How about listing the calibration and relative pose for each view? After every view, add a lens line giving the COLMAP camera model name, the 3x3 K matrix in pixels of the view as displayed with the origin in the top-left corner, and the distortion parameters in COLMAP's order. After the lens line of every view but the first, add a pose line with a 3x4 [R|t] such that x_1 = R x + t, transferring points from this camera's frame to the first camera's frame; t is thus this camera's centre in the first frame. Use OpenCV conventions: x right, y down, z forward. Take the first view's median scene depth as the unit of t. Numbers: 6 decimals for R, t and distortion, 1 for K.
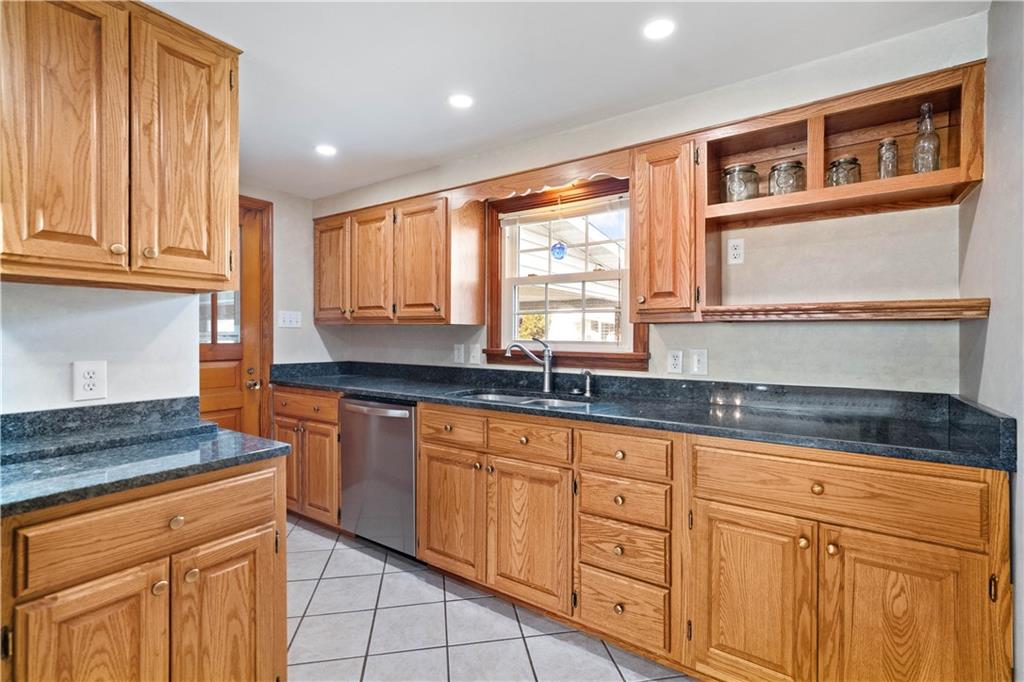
lens RADIAL K [[466.3, 0, 511.0], [0, 466.3, 337.6], [0, 0, 1]] dist [-0.003732, 0.005364]
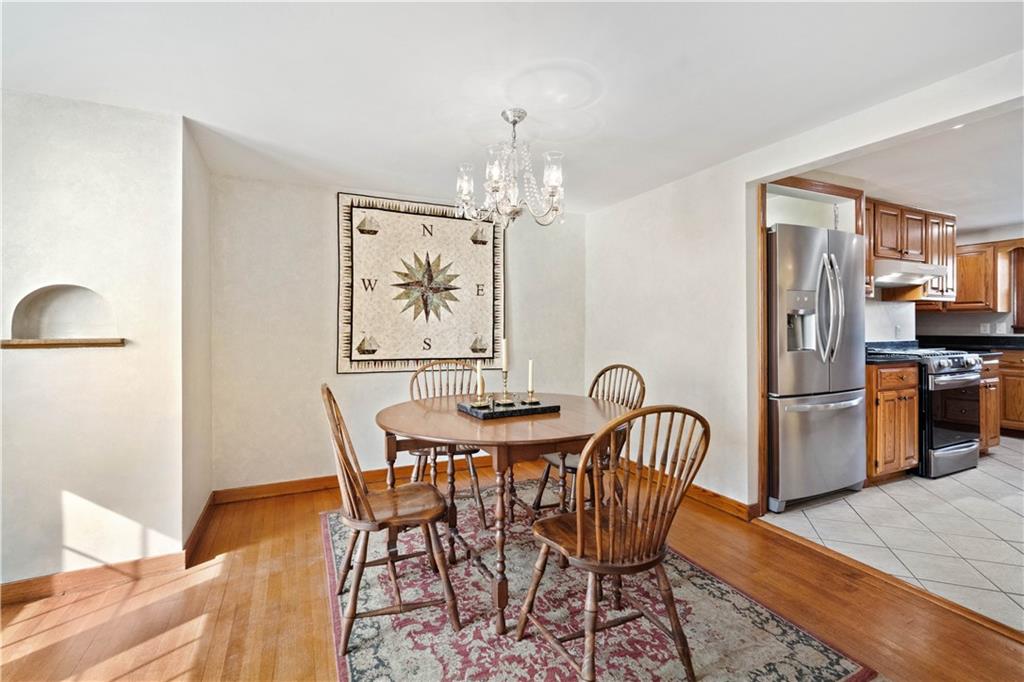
lens RADIAL K [[459.8, 0, 512.0], [0, 459.8, 331.6], [0, 0, 1]] dist [0.000290, 0.000380]
pose [[0.860333, -0.006452, -0.509692, -1.224391], [0.006228, 0.999978, -0.002145, 0.060617], [0.509694, -0.001330, 0.860354, -2.278524]]
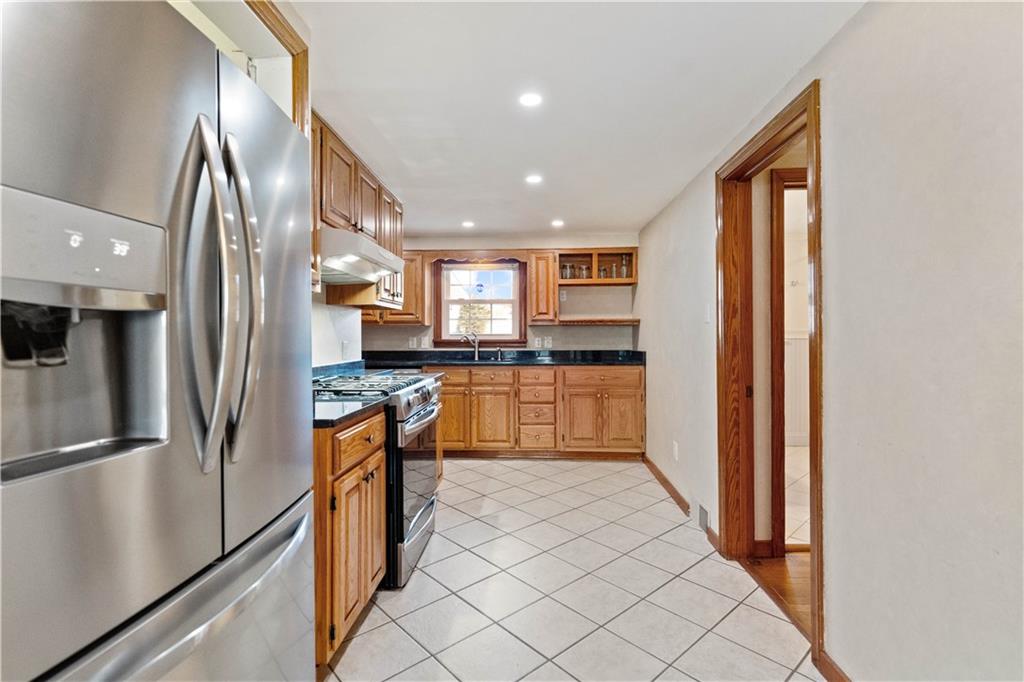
lens RADIAL K [[466.3, 0, 511.0], [0, 466.3, 337.6], [0, 0, 1]] dist [-0.003732, 0.005364]
pose [[0.853223, -0.006161, 0.521511, -1.091301], [0.008318, 0.999964, -0.001796, 0.034671], [-0.521481, 0.005870, 0.853243, -0.990945]]
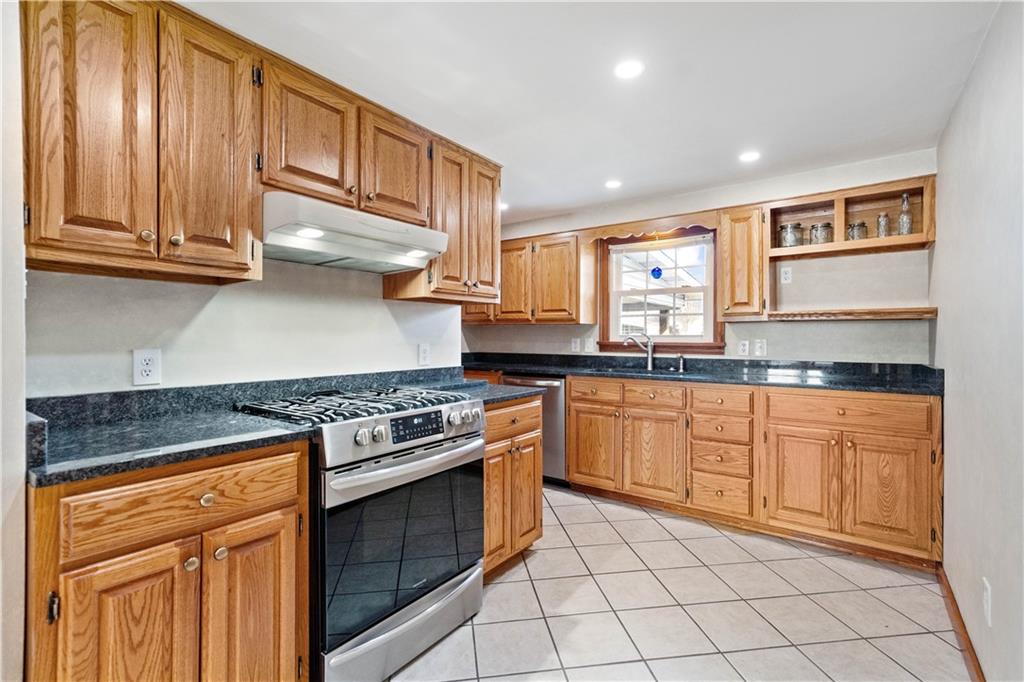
lens RADIAL K [[466.3, 0, 511.0], [0, 466.3, 337.6], [0, 0, 1]] dist [-0.003732, 0.005364]
pose [[0.999412, -0.000962, -0.034282, -0.405973], [0.000810, 0.999990, -0.004454, 0.028362], [0.034286, 0.004424, 0.999402, -0.616603]]
